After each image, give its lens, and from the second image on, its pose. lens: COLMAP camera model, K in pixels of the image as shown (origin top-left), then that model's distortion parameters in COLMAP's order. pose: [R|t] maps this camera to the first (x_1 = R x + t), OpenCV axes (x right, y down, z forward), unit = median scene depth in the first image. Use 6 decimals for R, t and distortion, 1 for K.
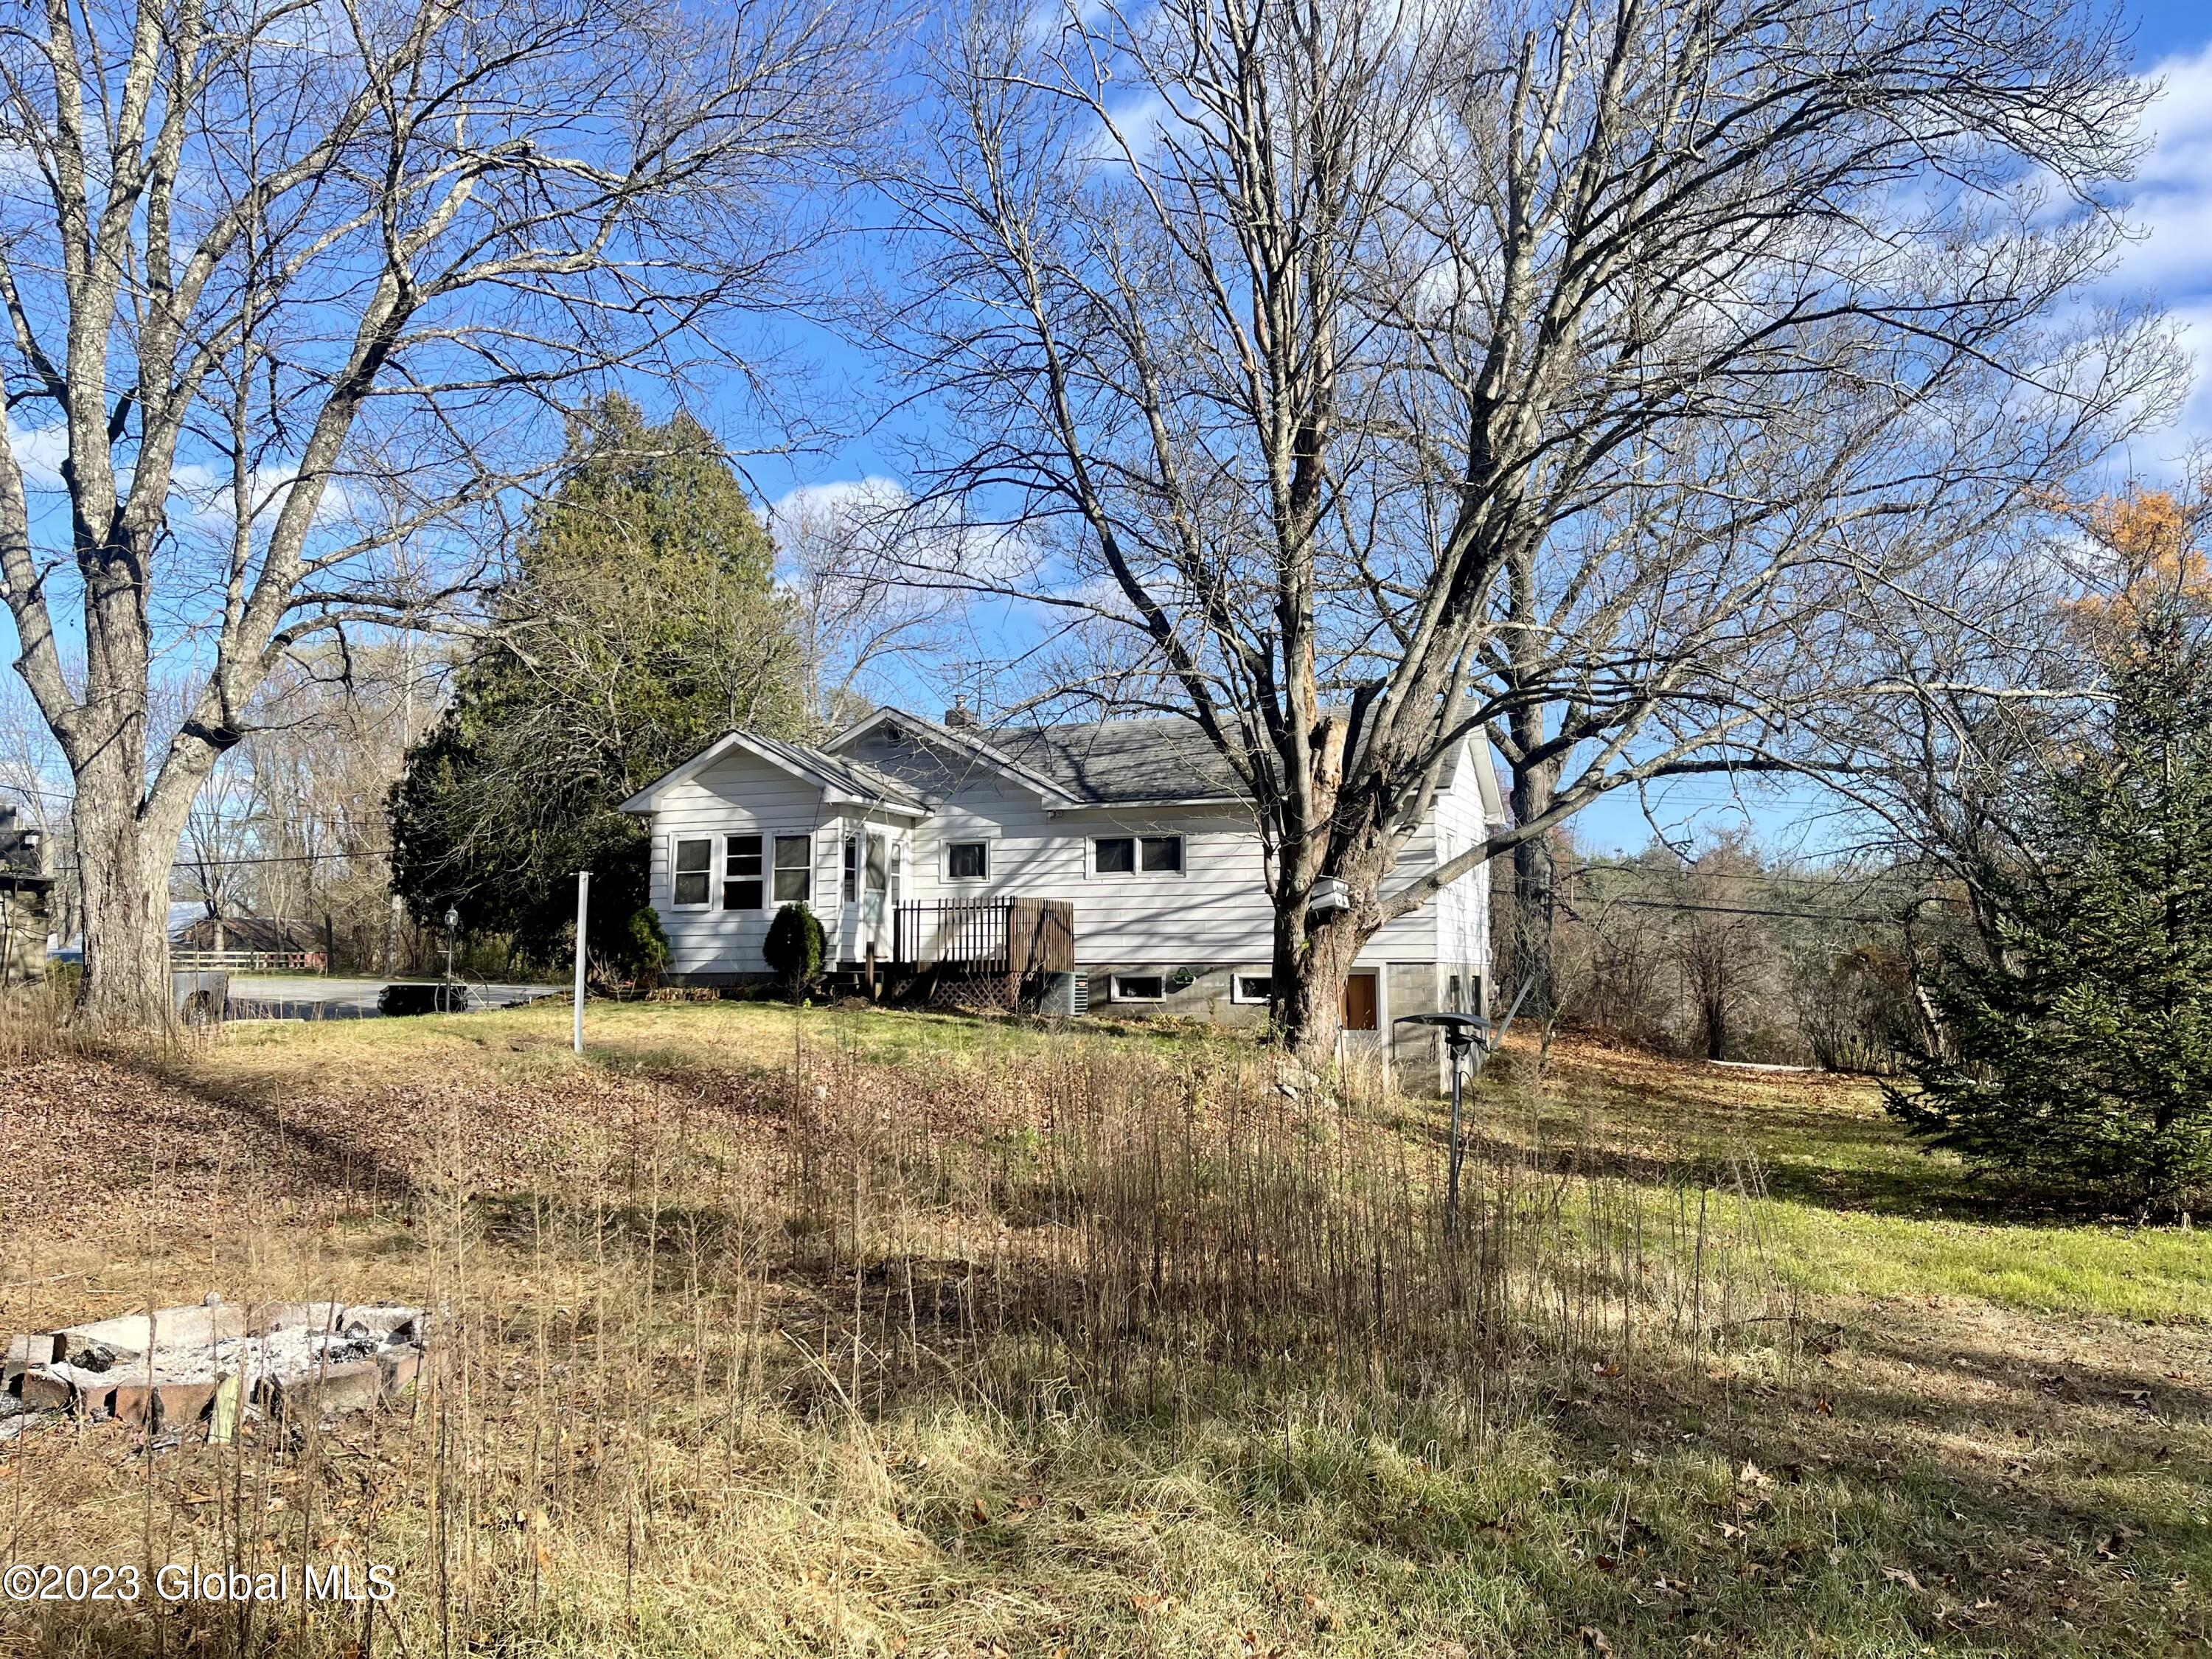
lens RADIAL K [[1686.9, 0, 1108.4], [0, 1686.9, 827.0], [0, 0, 1]] dist [0.038890, -0.008060]
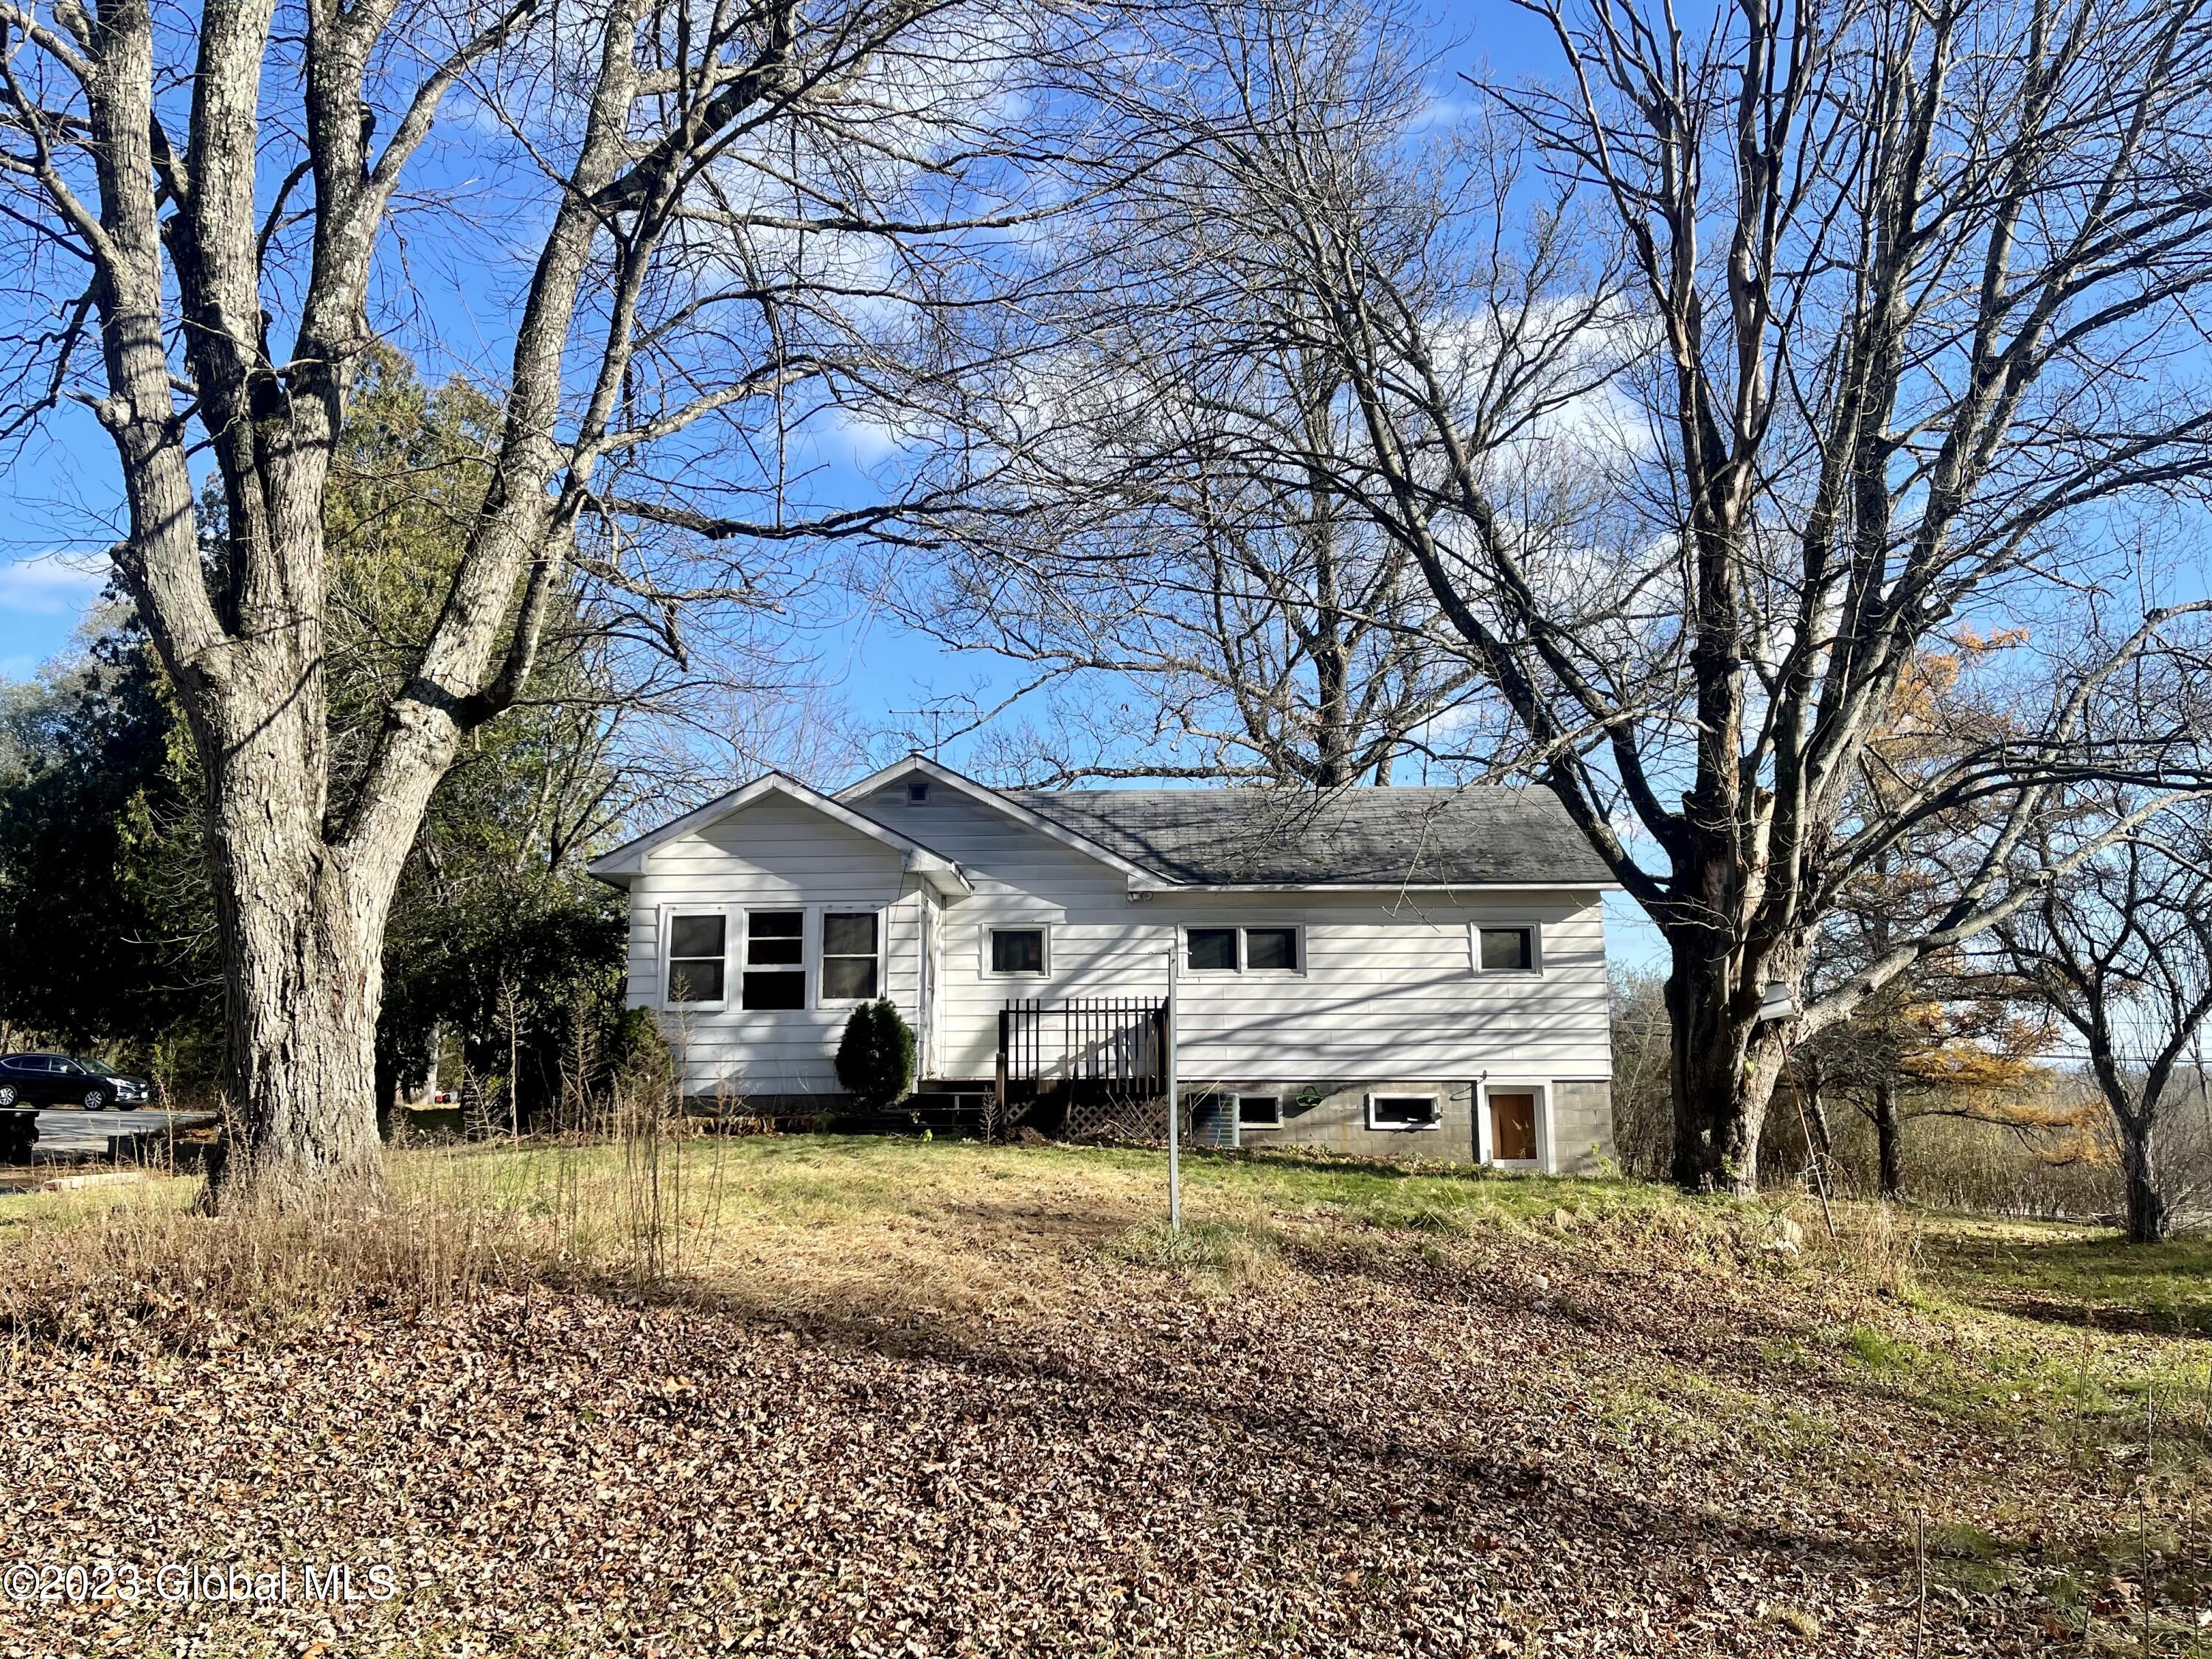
lens RADIAL K [[1686.9, 0, 1104.4], [0, 1686.9, 831.3], [0, 0, 1]] dist [0.038890, -0.008060]
pose [[0.937806, 0.047805, 0.343853, -0.339815], [-0.027230, 0.997551, -0.064422, 0.014255], [-0.346091, 0.051052, 0.936811, 0.243372]]
